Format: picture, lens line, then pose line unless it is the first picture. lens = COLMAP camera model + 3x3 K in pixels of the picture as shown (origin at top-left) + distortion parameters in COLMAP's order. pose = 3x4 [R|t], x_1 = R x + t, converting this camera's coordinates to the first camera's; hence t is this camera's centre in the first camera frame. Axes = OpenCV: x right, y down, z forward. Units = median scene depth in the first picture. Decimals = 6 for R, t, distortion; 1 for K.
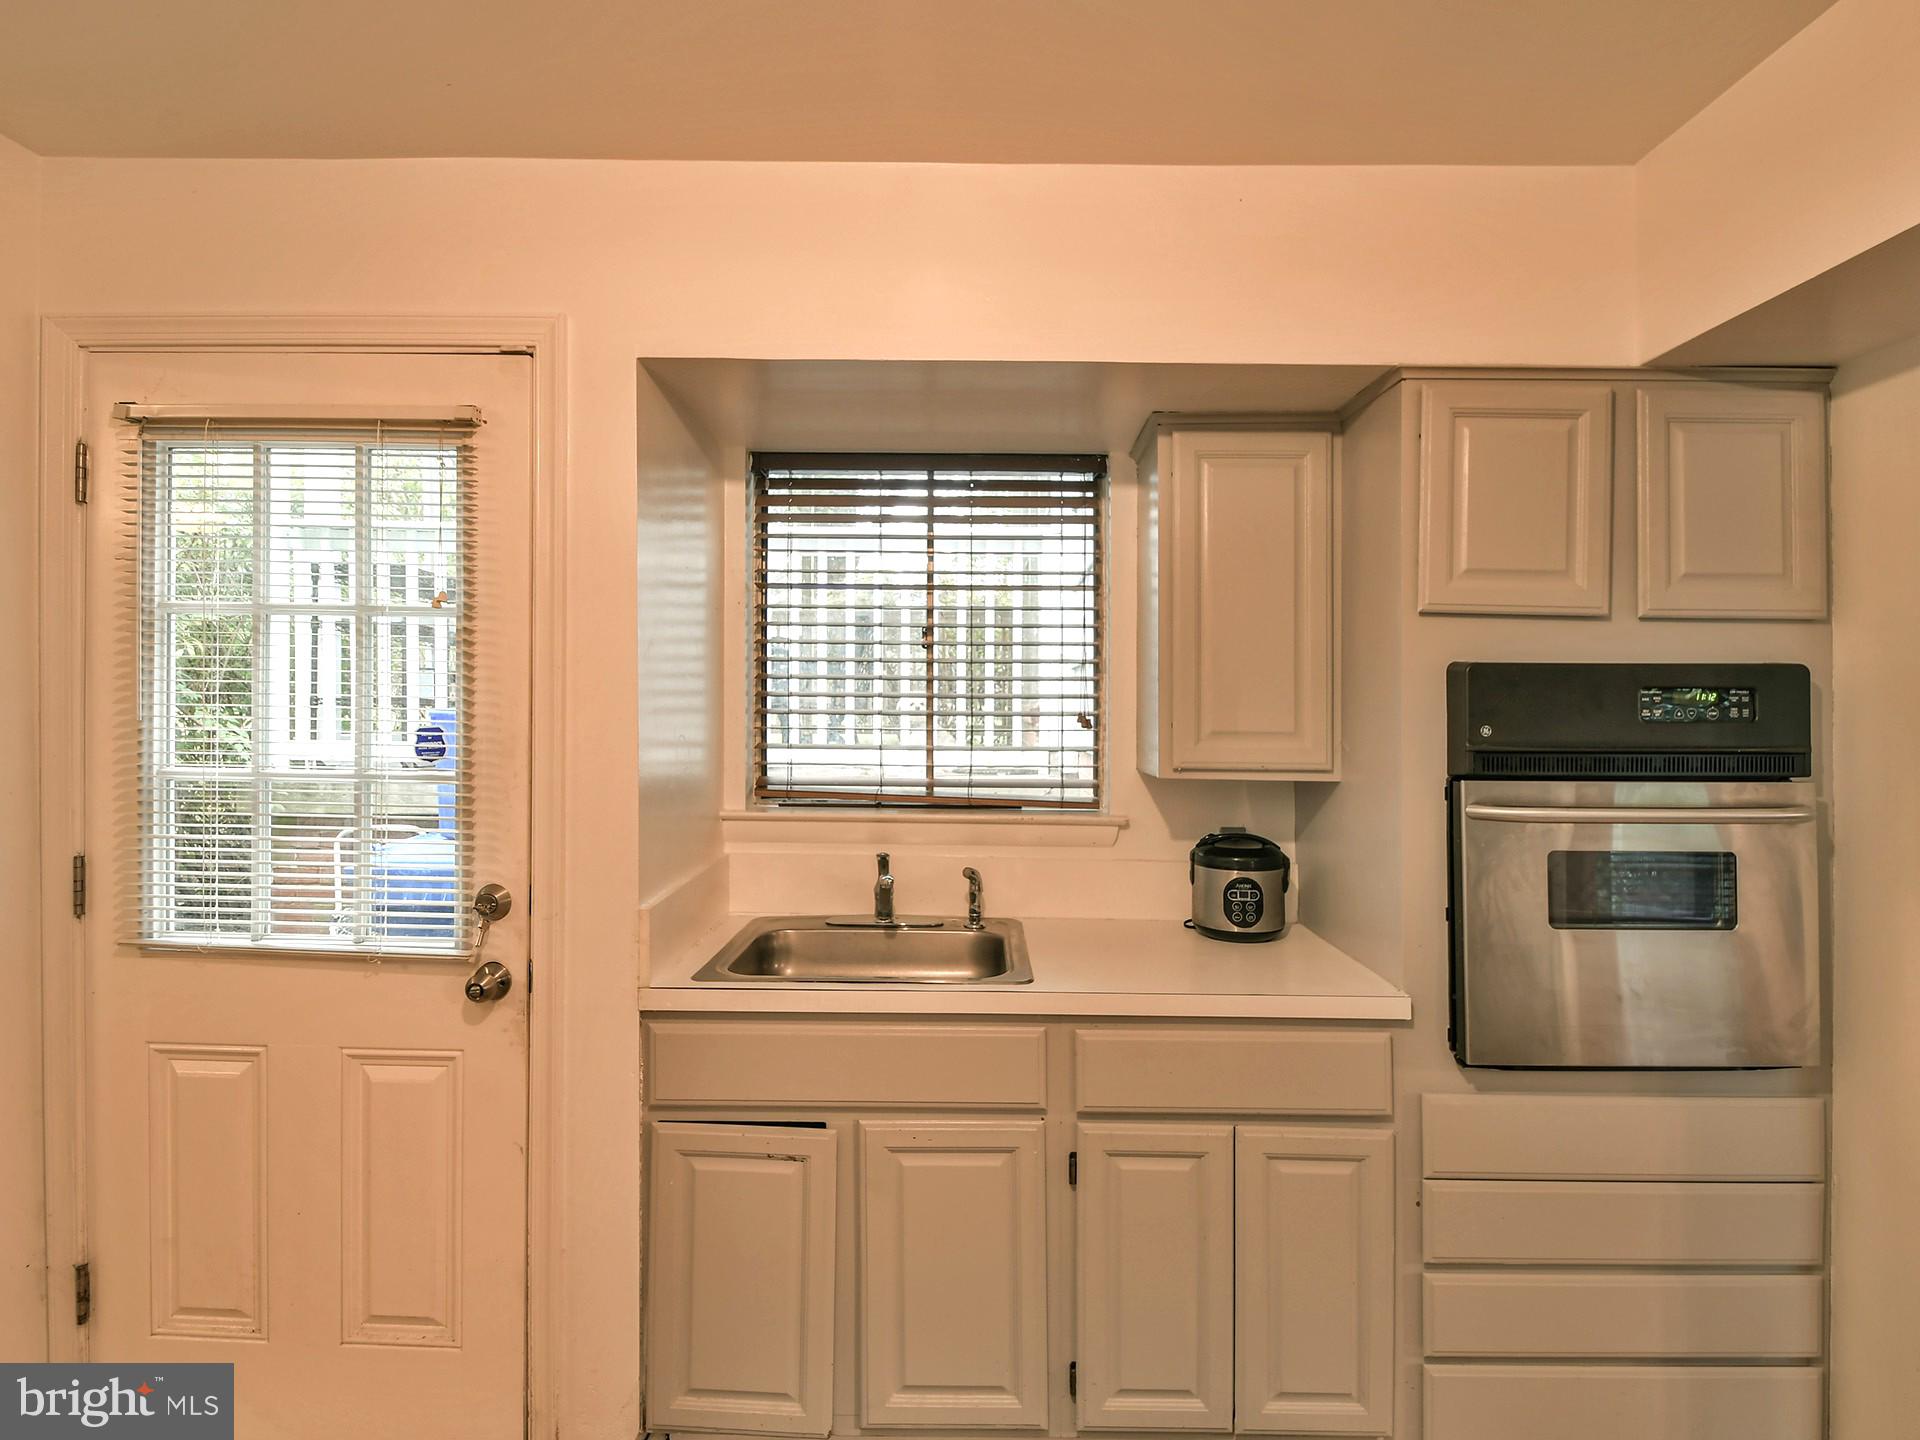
lens RADIAL K [[980.0, 0, 960.5], [0, 980.0, 684.8], [0, 0, 1]] dist [0.010348, -0.010587]
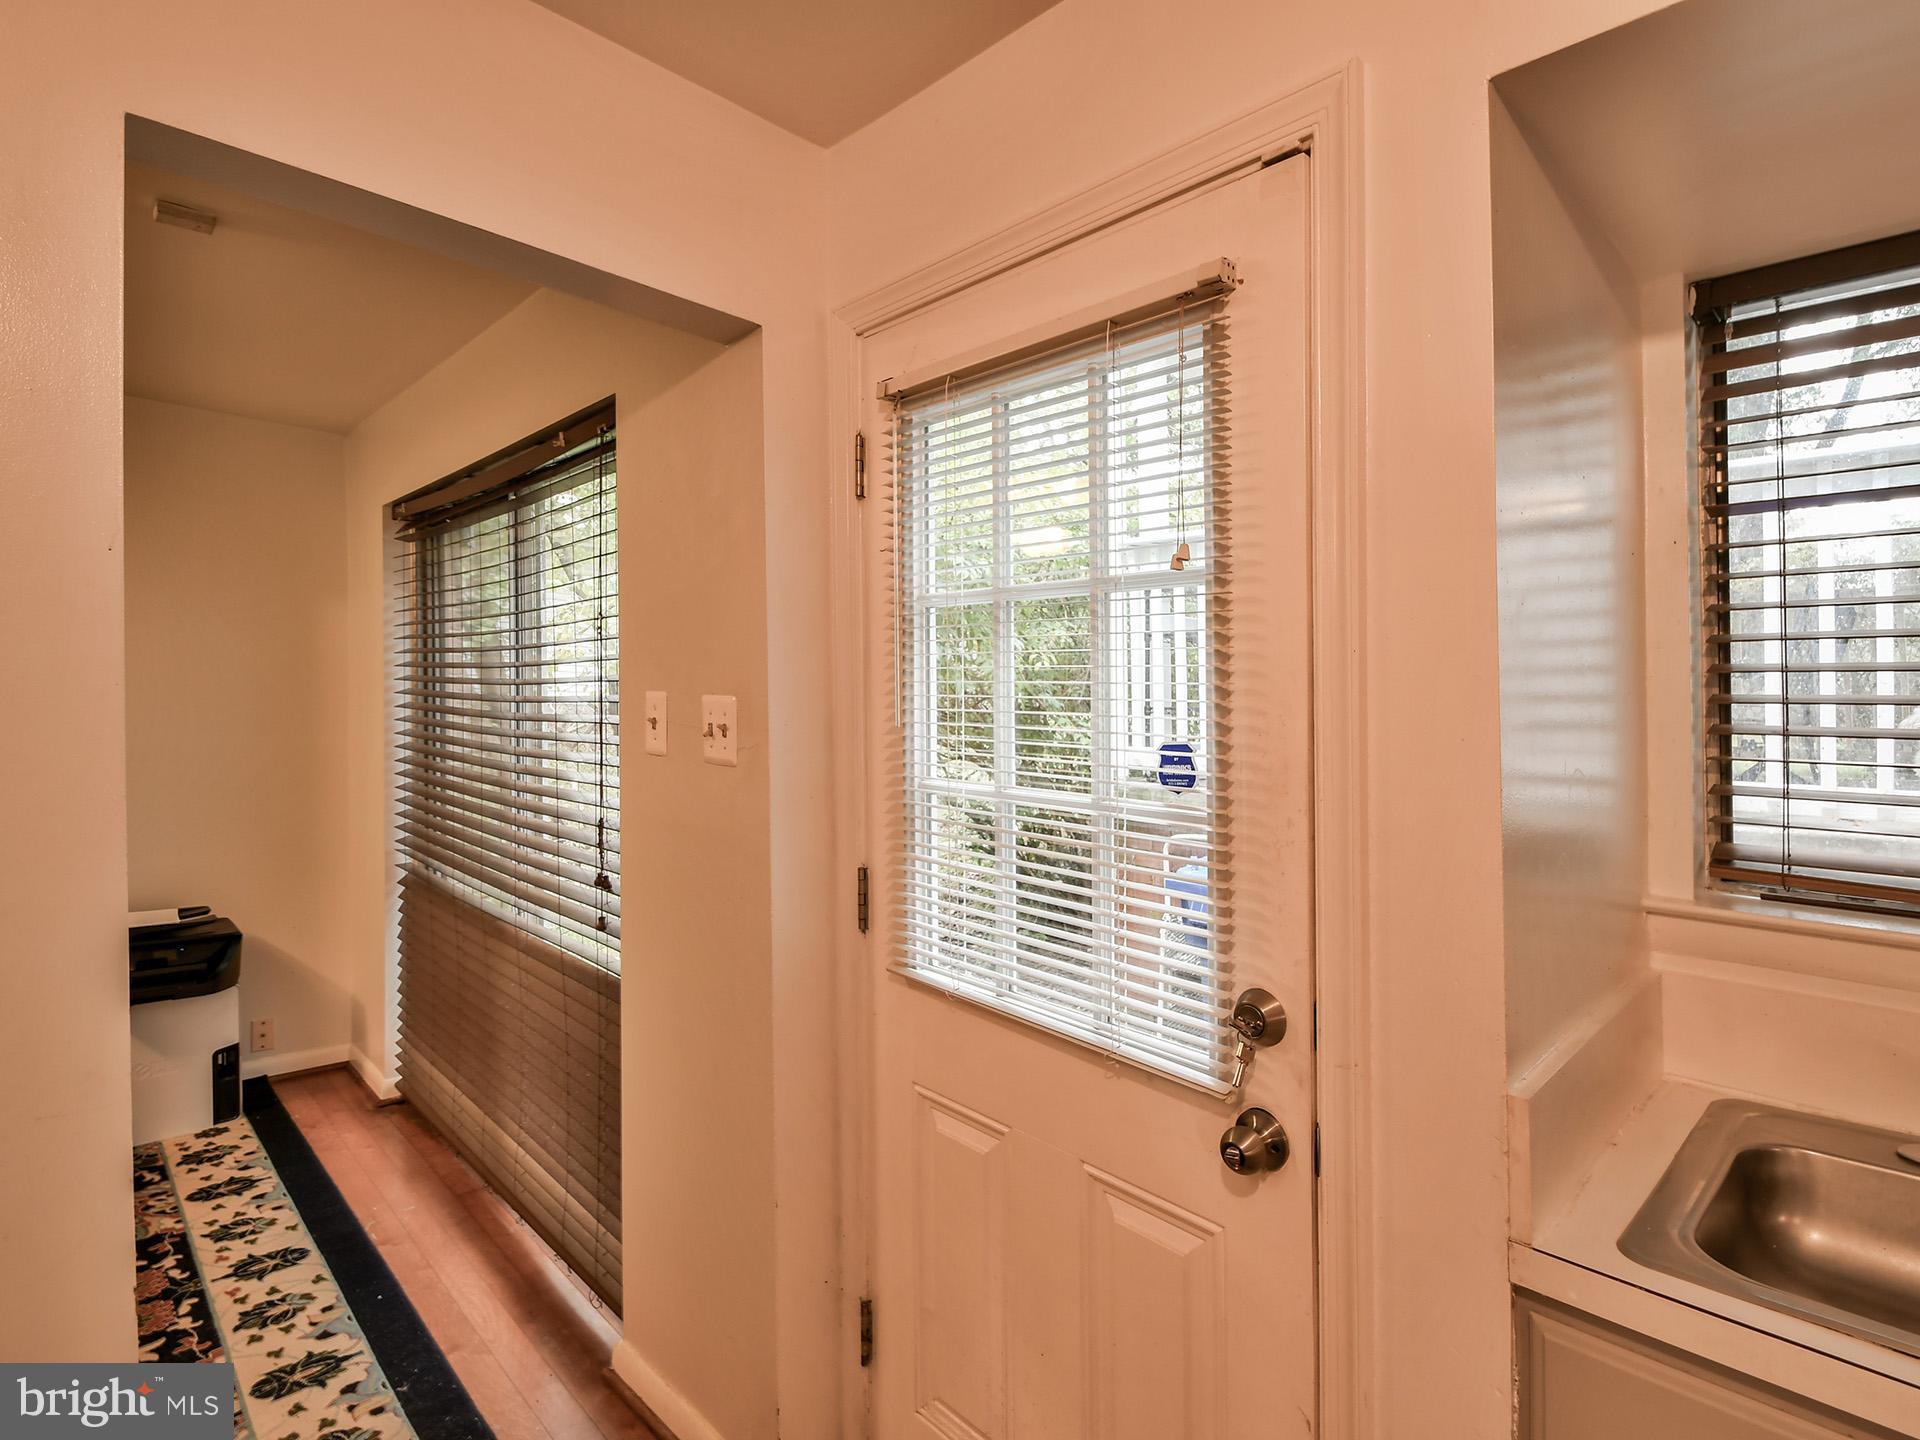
lens RADIAL K [[980.0, 0, 960.5], [0, 980.0, 684.8], [0, 0, 1]] dist [0.010348, -0.010587]
pose [[0.697352, -0.014594, -0.716580, -0.145690], [0.004782, 0.999865, -0.015710, 0.010993], [0.716713, 0.007528, 0.697328, 0.402157]]
